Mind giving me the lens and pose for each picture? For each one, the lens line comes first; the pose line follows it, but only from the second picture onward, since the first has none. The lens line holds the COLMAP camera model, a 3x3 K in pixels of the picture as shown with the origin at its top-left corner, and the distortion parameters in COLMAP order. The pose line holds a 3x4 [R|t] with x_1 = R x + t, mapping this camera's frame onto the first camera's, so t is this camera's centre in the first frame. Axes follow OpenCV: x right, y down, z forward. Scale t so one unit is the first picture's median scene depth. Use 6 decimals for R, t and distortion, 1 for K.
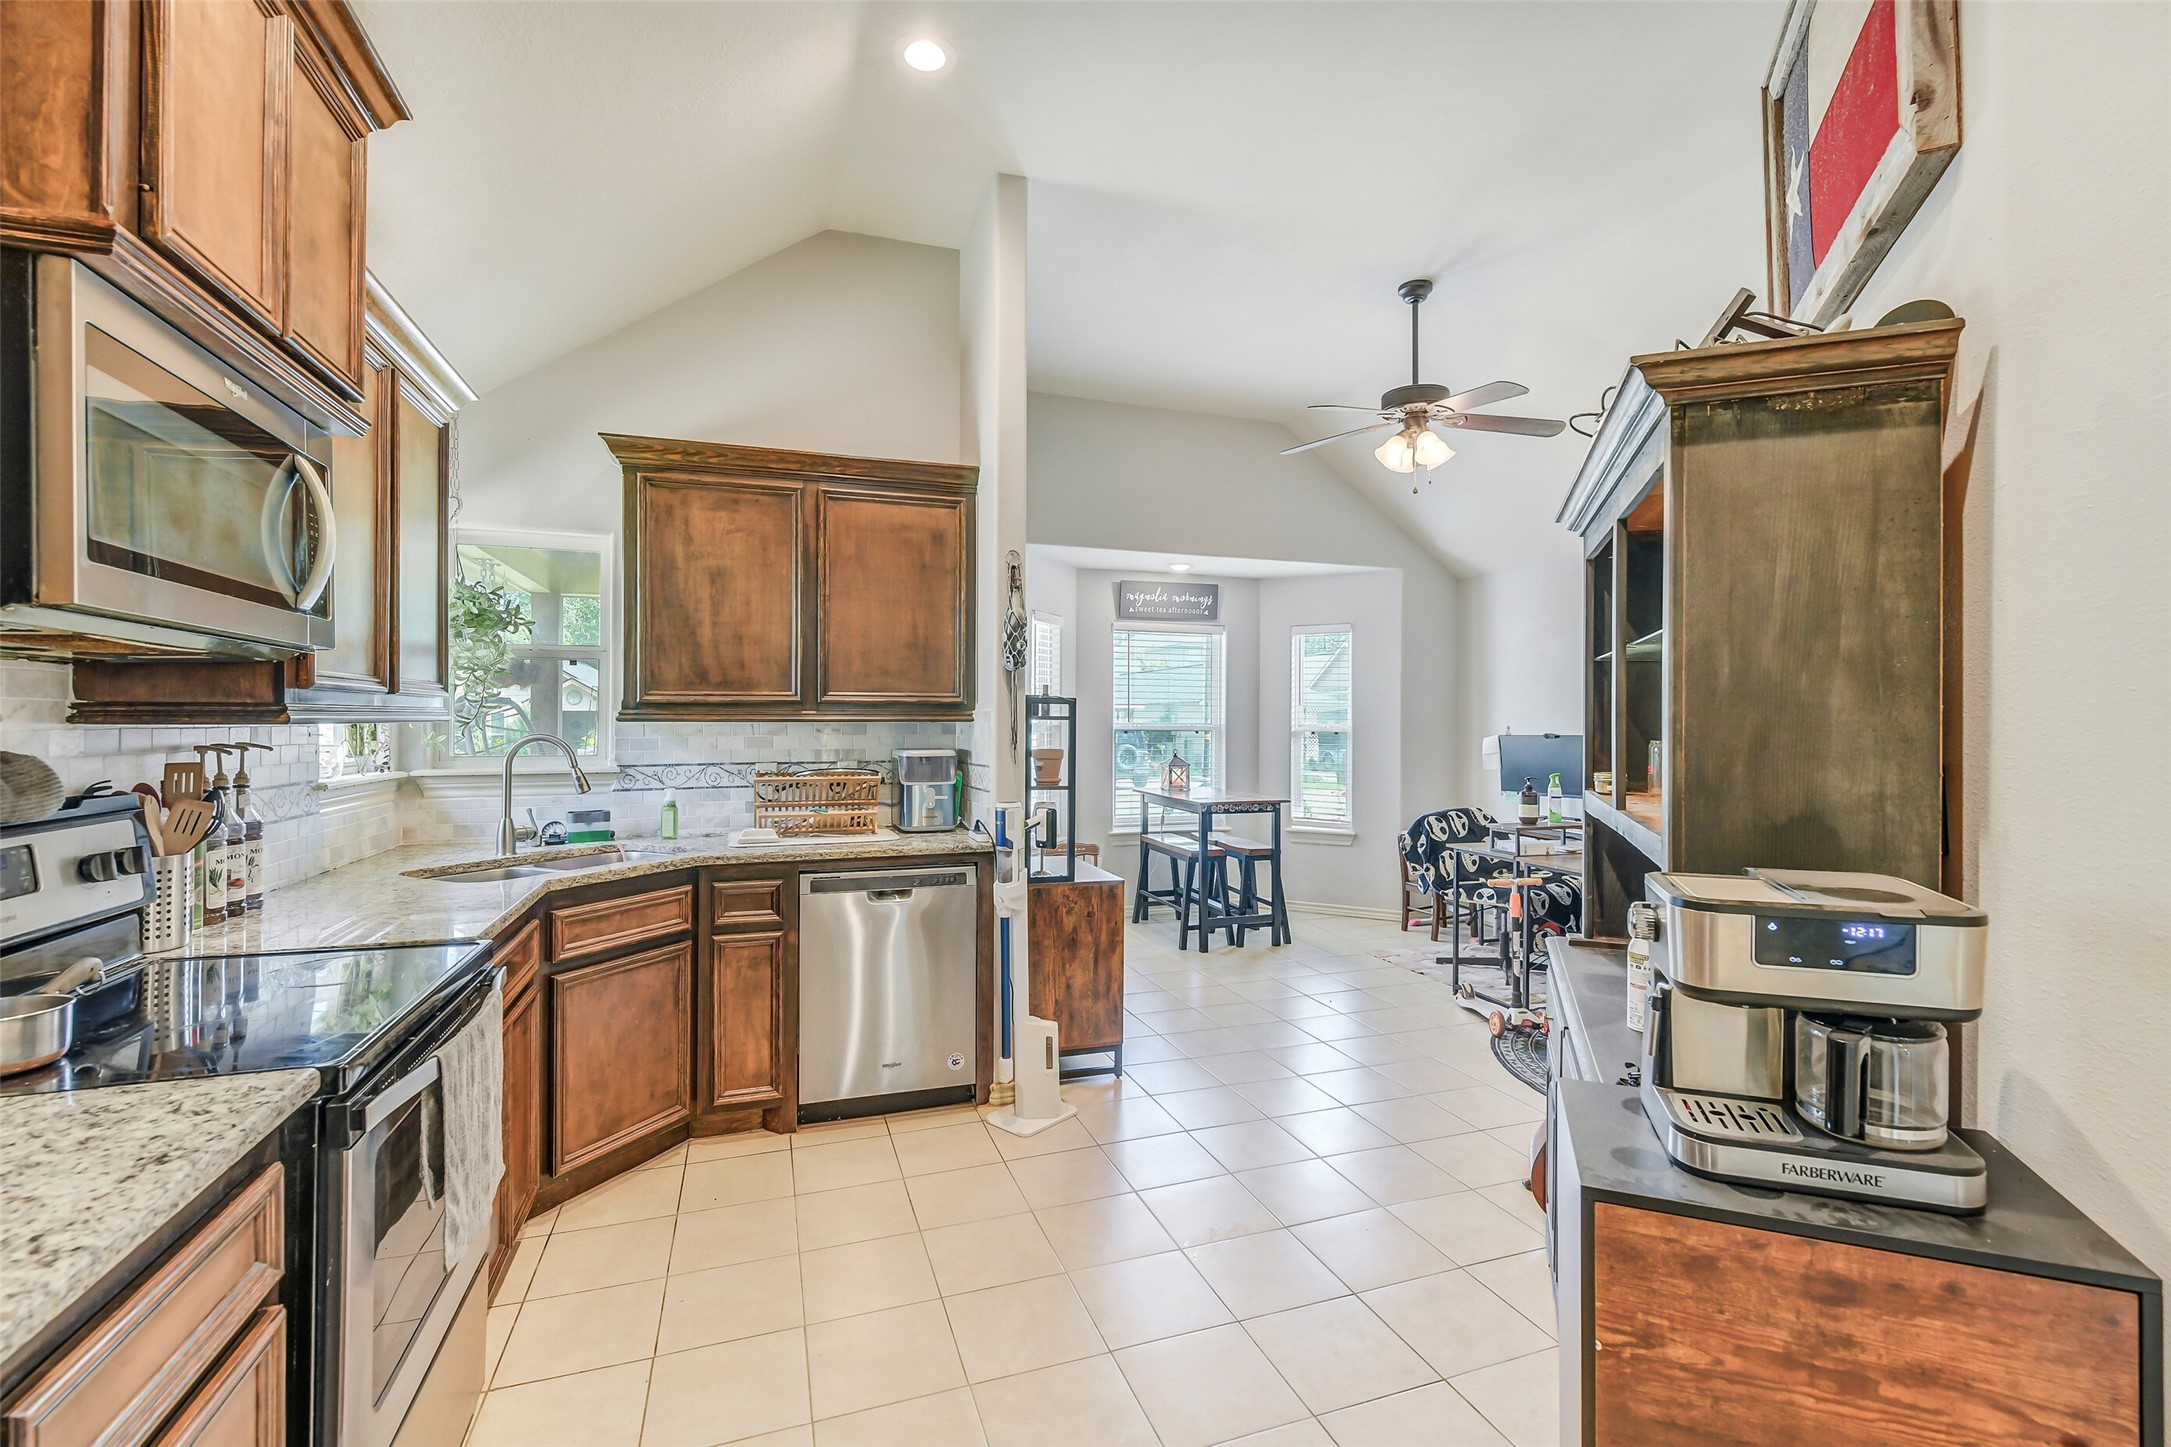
lens RADIAL K [[946.5, 0, 1088.9], [0, 946.5, 714.5], [0, 0, 1]] dist [-0.000752, -0.000772]
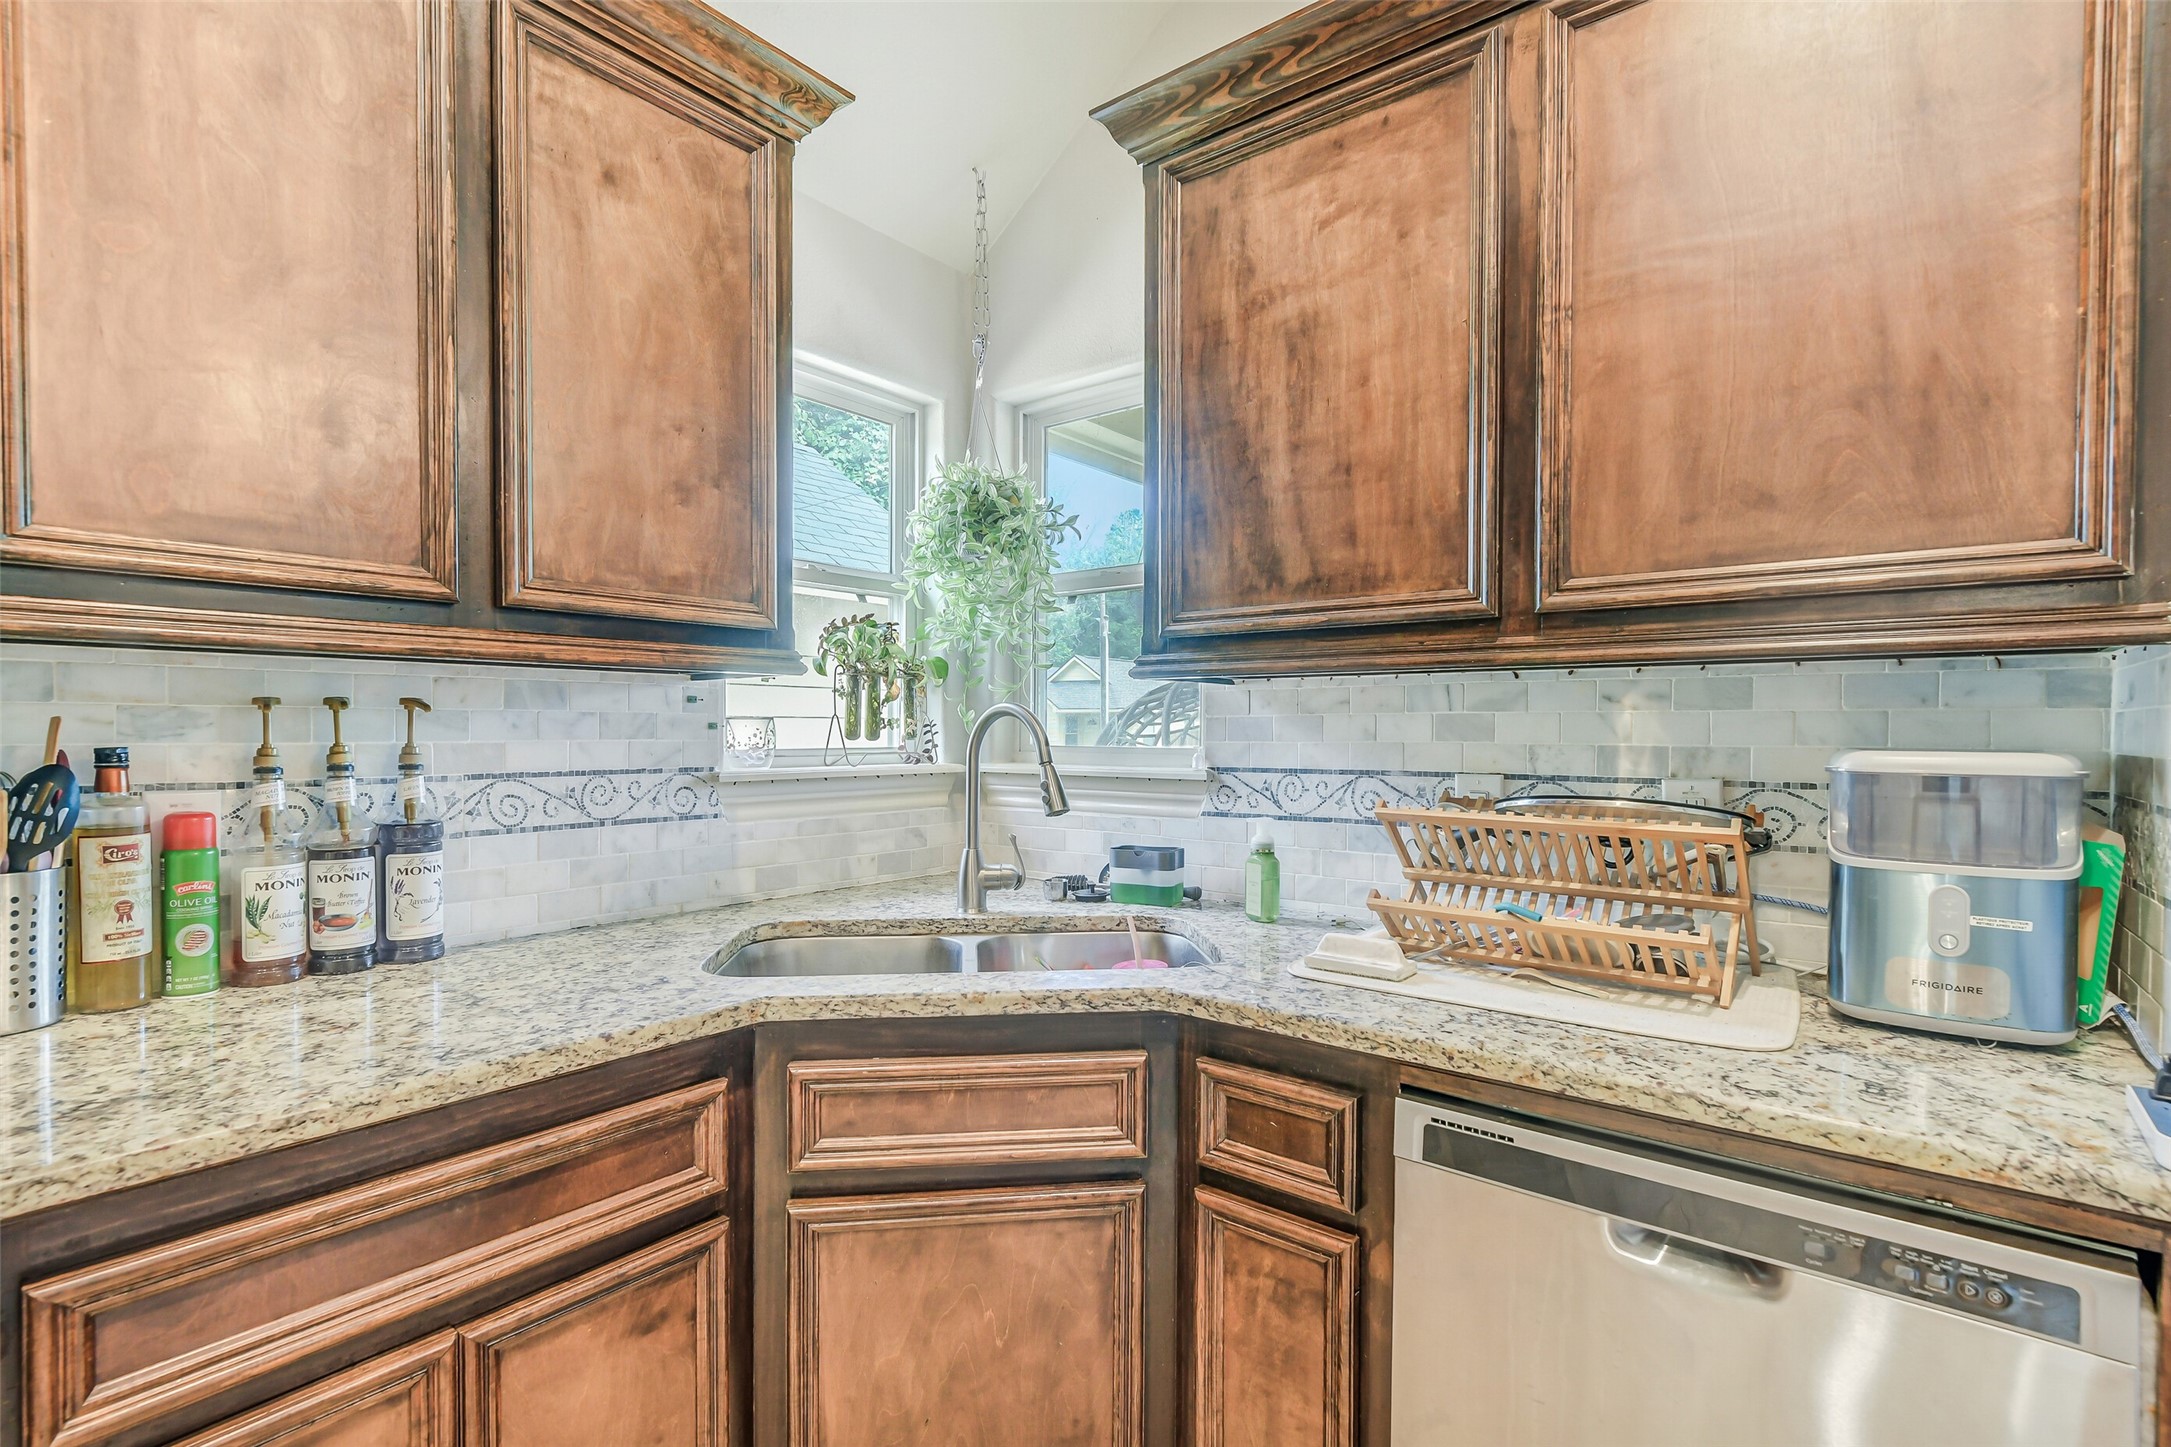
lens RADIAL K [[1008.7, 0, 1078.3], [0, 1008.7, 741.5], [0, 0, 1]] dist [0.002674, -0.000438]
pose [[0.528742, 0.012503, -0.848690, -0.053416], [-0.000175, 0.999893, 0.014621, 0.032451], [0.848782, -0.007582, 0.528688, 0.672863]]
